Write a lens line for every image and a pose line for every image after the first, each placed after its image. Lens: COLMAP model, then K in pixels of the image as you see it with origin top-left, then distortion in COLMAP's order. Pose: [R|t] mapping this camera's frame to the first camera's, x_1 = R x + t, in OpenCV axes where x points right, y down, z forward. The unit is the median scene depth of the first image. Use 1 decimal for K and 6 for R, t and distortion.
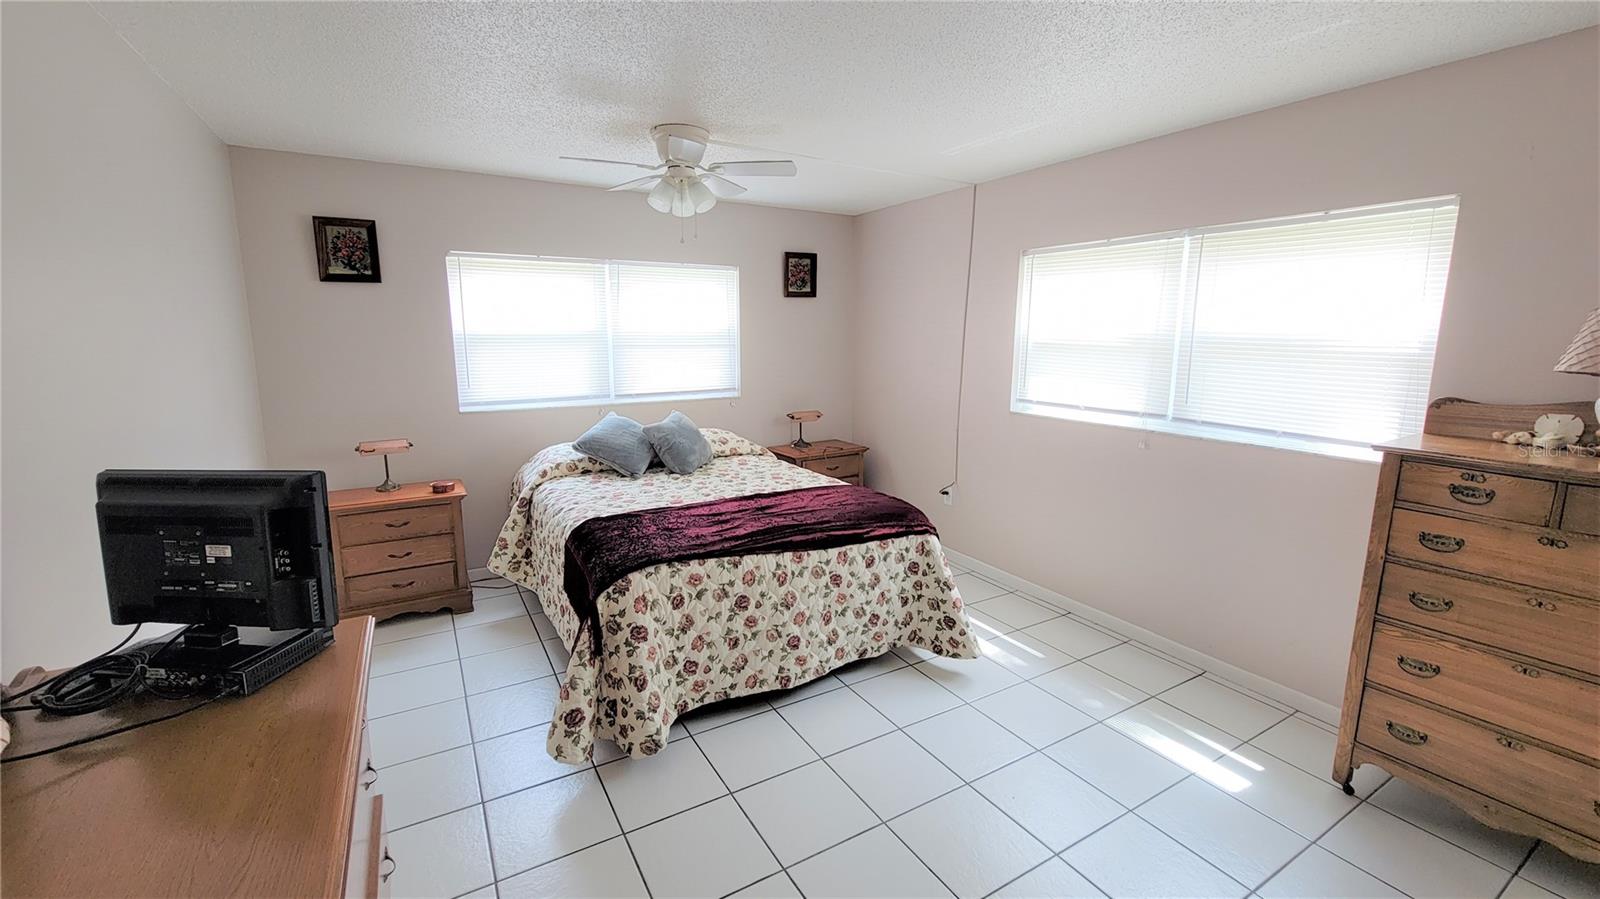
lens RADIAL K [[653.9, 0, 794.9], [0, 653.9, 443.2], [0, 0, 1]] dist [0.001657, -0.000043]
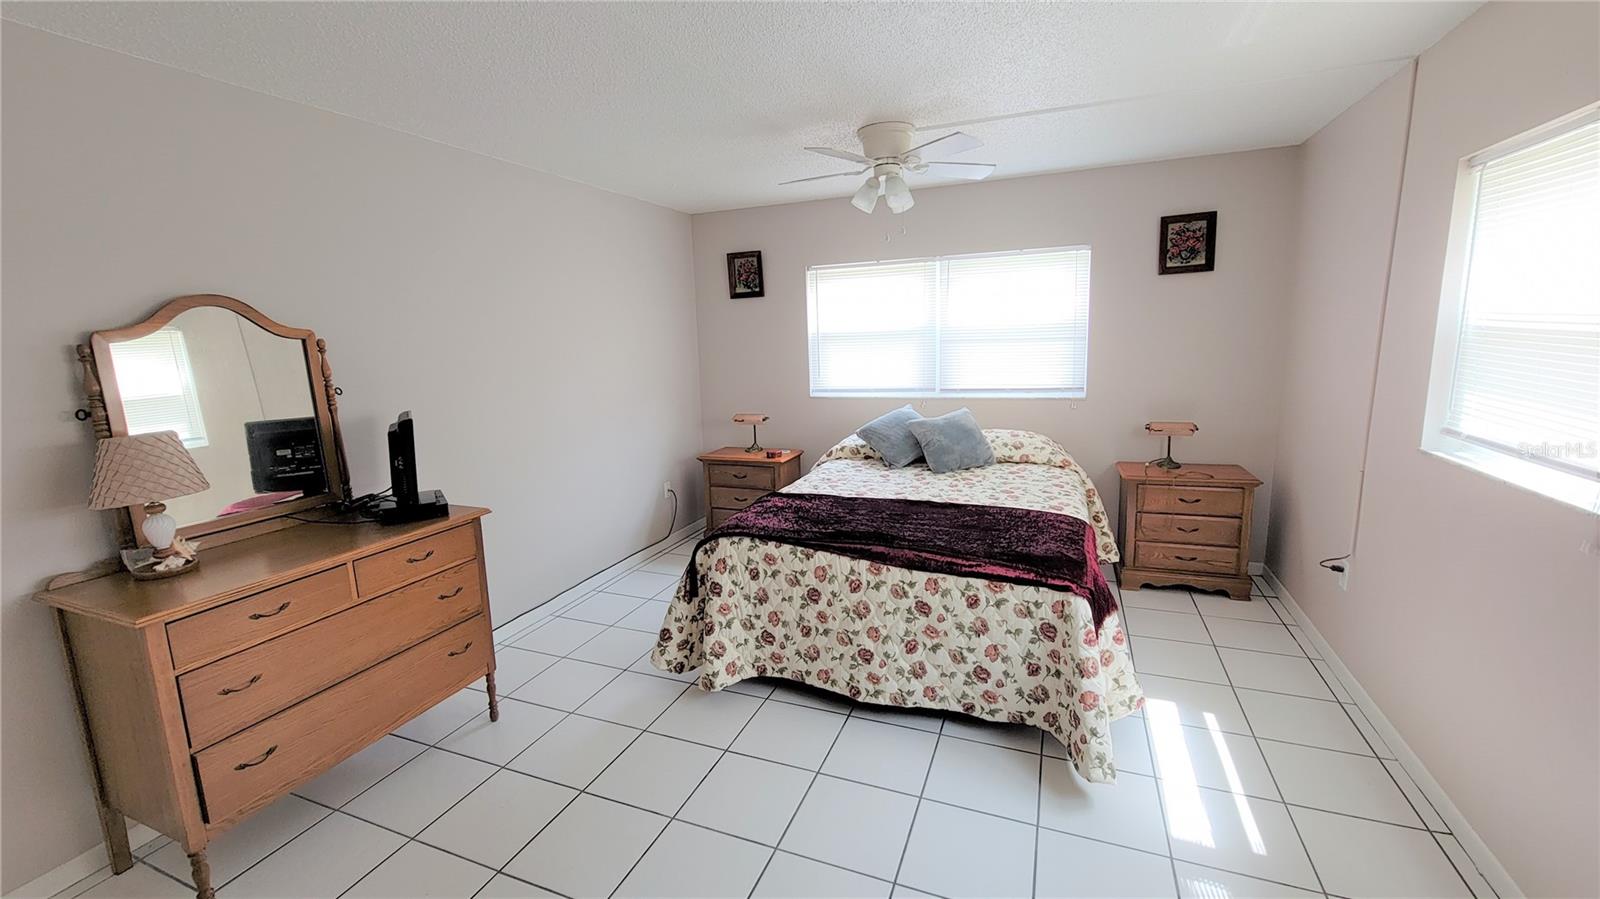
lens RADIAL K [[653.9, 0, 794.9], [0, 653.9, 443.2], [0, 0, 1]] dist [0.001657, -0.000043]
pose [[0.606208, 0.111032, -0.787517, 0.633387], [-0.099077, 0.993036, 0.063742, -0.051179], [0.789110, 0.039384, 0.612987, 0.315691]]
